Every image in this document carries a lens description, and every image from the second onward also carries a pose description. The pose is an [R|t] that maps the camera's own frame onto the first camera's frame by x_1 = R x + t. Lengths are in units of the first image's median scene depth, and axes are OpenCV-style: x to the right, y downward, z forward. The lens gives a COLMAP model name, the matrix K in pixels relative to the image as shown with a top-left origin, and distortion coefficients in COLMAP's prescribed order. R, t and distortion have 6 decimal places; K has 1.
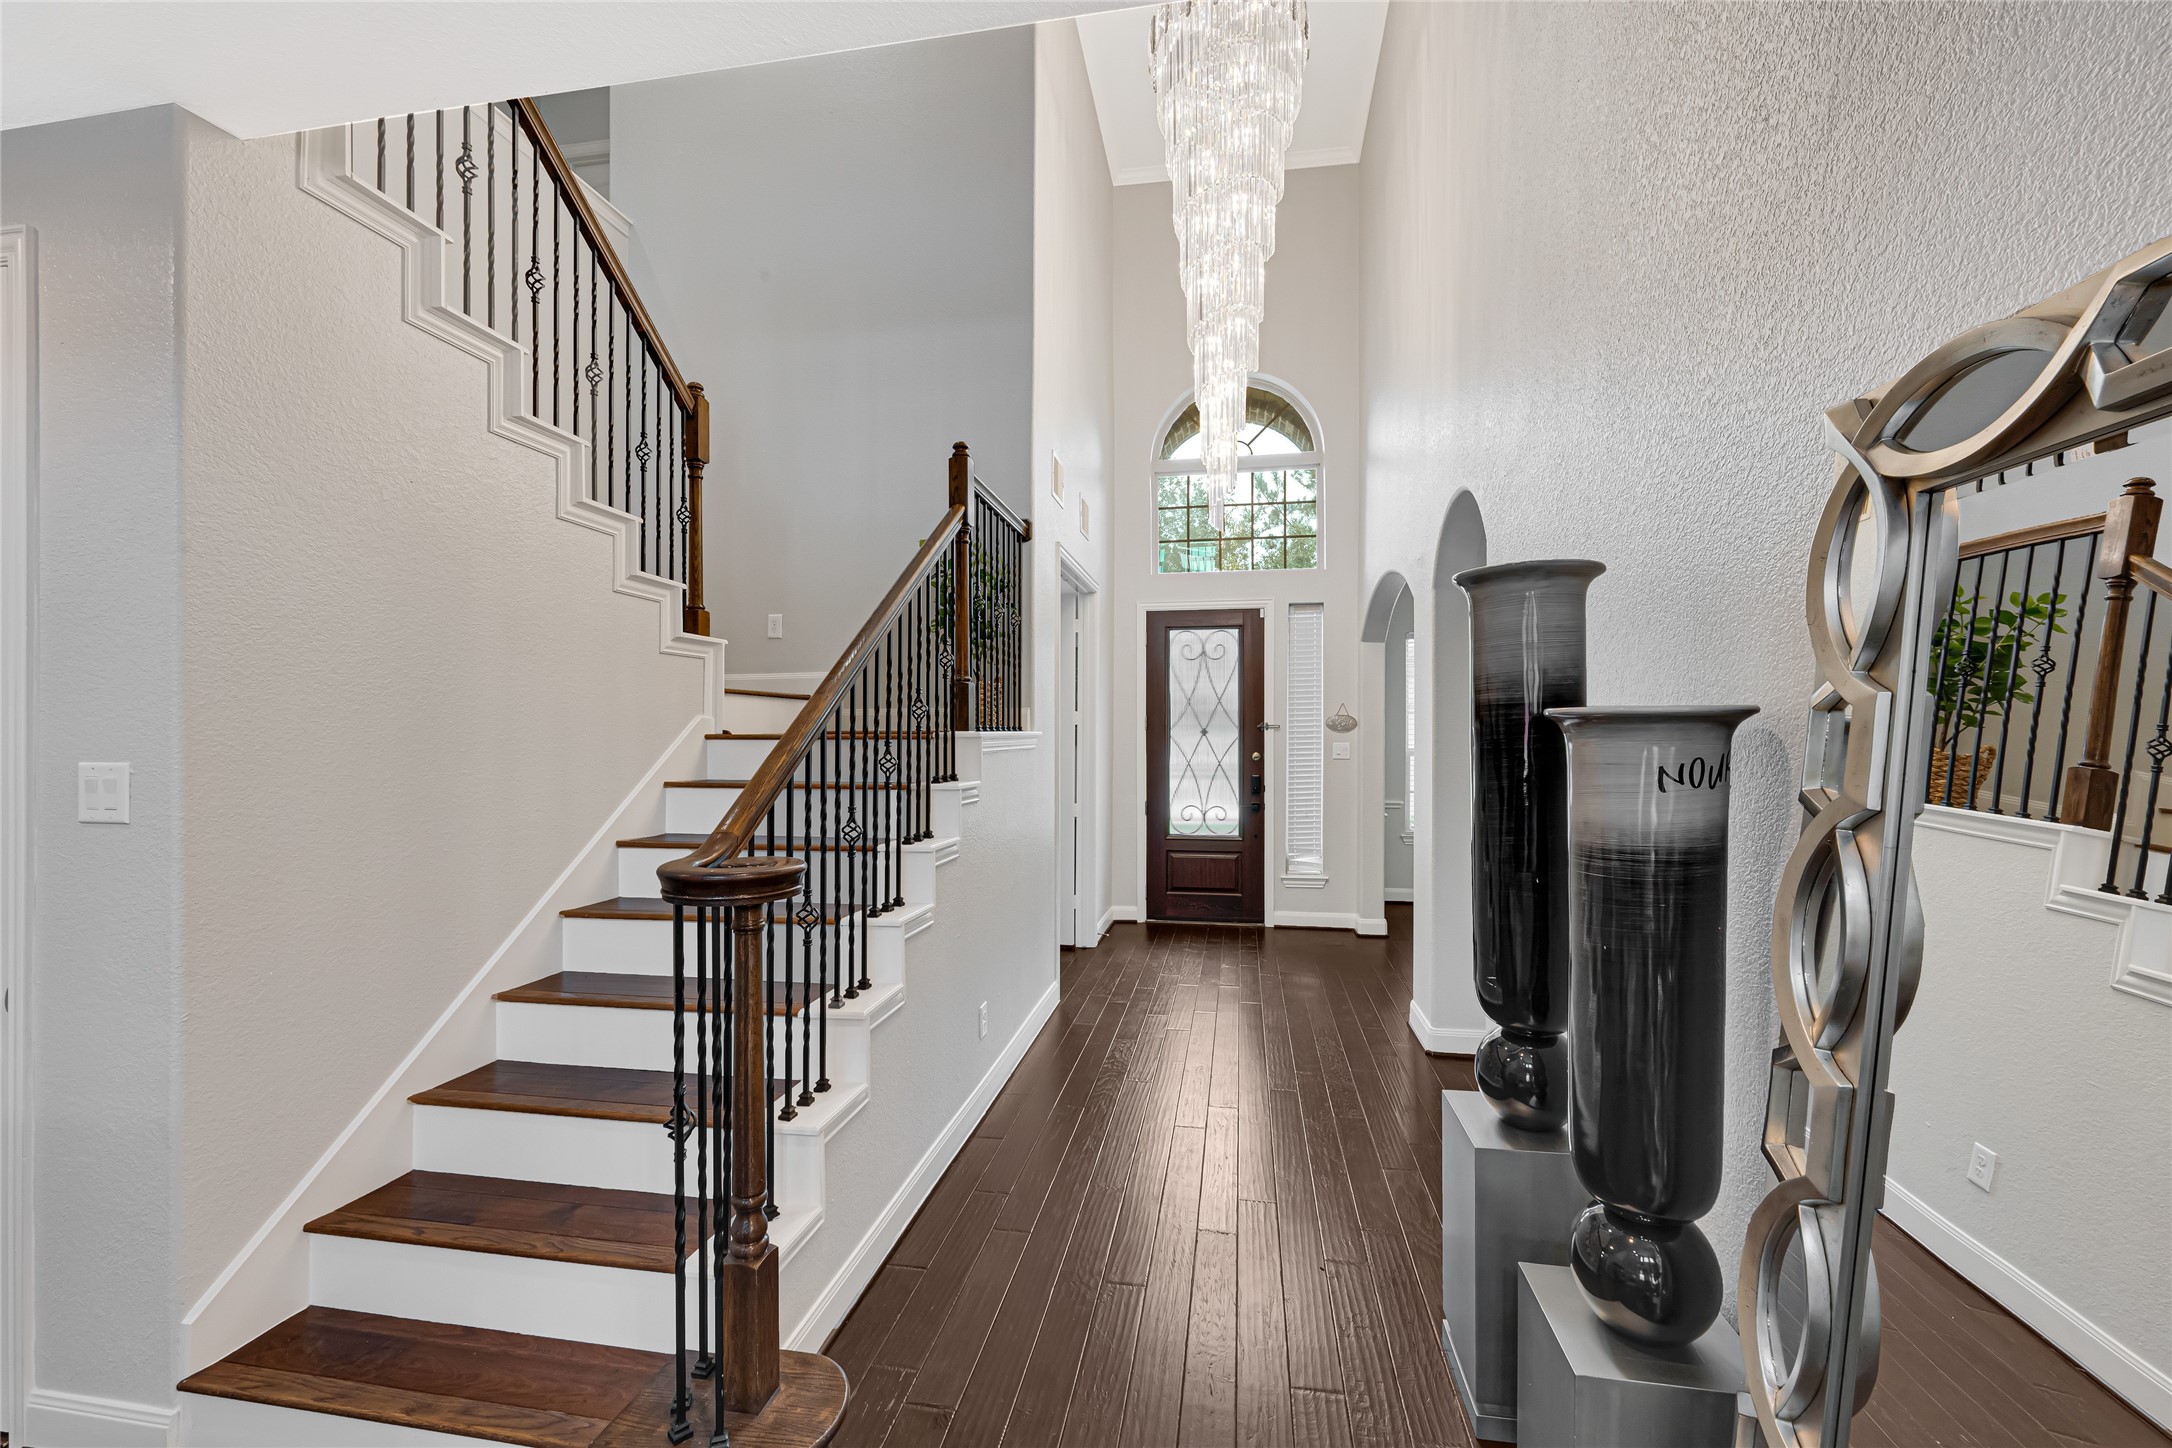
lens RADIAL K [[888.0, 0, 1080.3], [0, 888.0, 735.6], [0, 0, 1]] dist [0.002145, 0.000150]
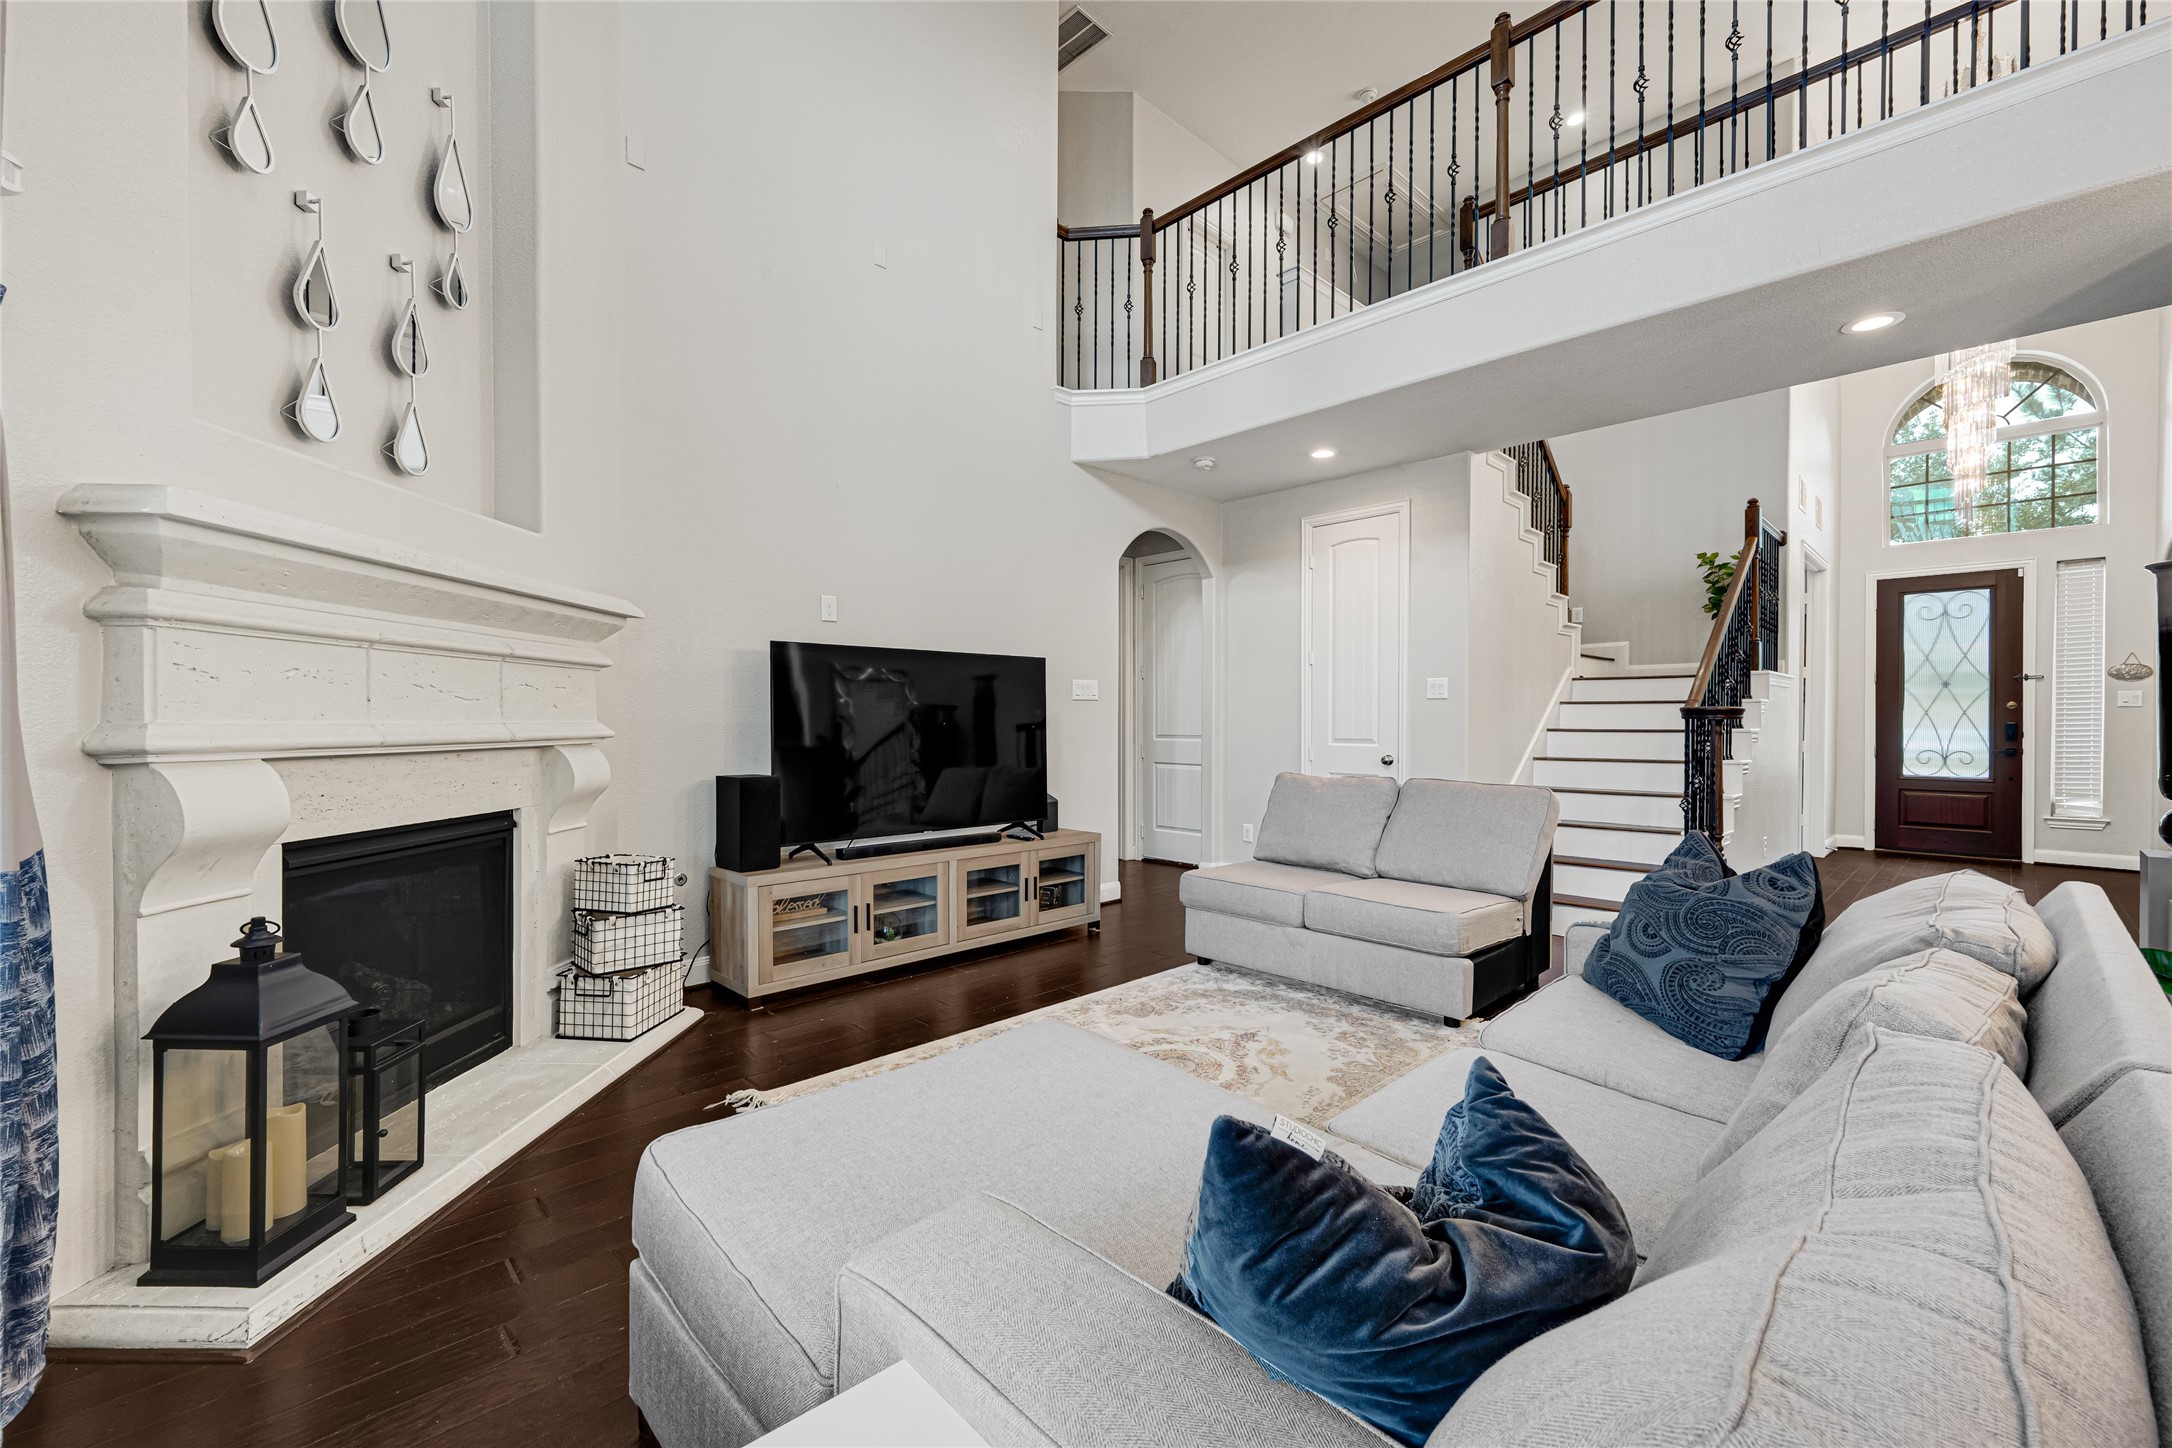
lens RADIAL K [[888.0, 0, 1083.6], [0, 888.0, 723.8], [0, 0, 1]] dist [0.002145, 0.000150]
pose [[0.812164, 0.005369, -0.583404, -0.089207], [-0.003636, 0.999985, 0.004142, 0.045907], [0.583417, -0.001243, 0.812172, -0.549202]]
